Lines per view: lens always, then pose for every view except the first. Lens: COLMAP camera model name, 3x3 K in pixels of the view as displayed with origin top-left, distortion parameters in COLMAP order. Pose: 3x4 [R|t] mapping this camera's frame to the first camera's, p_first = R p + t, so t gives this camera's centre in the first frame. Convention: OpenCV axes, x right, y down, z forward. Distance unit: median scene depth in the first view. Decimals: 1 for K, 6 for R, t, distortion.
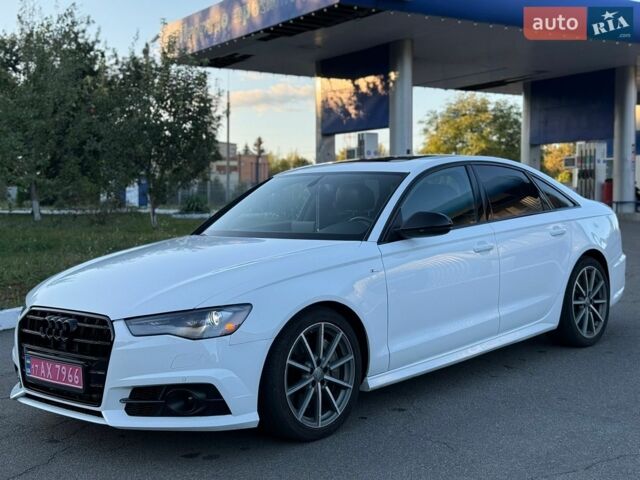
lens RADIAL K [[920.8, 0, 317.1], [0, 920.8, 244.3], [0, 0, 1]] dist [0.123627, 0.000000]
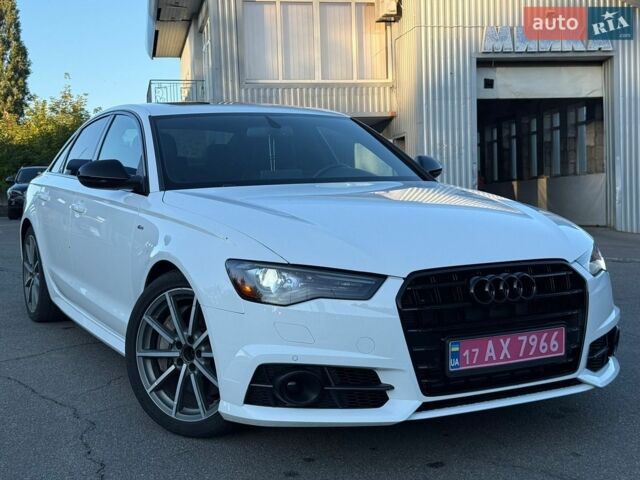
lens RADIAL K [[920.8, 0, 320.2], [0, 920.8, 238.5], [0, 0, 1]] dist [0.123627, 0.000000]
pose [[0.325586, -0.058375, 0.943709, -0.891633], [0.084490, 0.995896, 0.032454, 0.014447], [-0.941730, 0.069167, 0.329182, 0.796987]]
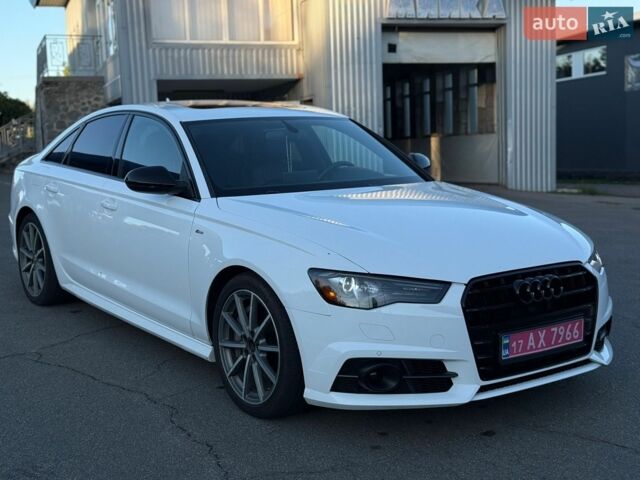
lens RADIAL K [[920.8, 0, 318.5], [0, 920.8, 240.4], [0, 0, 1]] dist [0.123627, 0.000000]
pose [[0.192598, -0.118503, 0.974096, -1.034831], [0.086095, 0.990894, 0.103524, -0.056330], [-0.977493, 0.063926, 0.201047, 0.912905]]
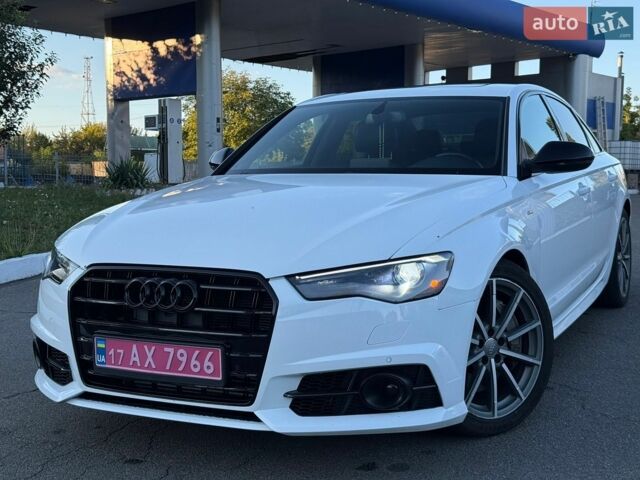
lens RADIAL K [[920.8, 0, 314.5], [0, 920.8, 246.2], [0, 0, 1]] dist [0.123627, 0.000000]
pose [[0.959647, -0.014174, 0.280849, -0.320915], [0.008433, 0.999730, 0.021637, 0.037428], [-0.281080, -0.018395, 0.959508, 0.290242]]
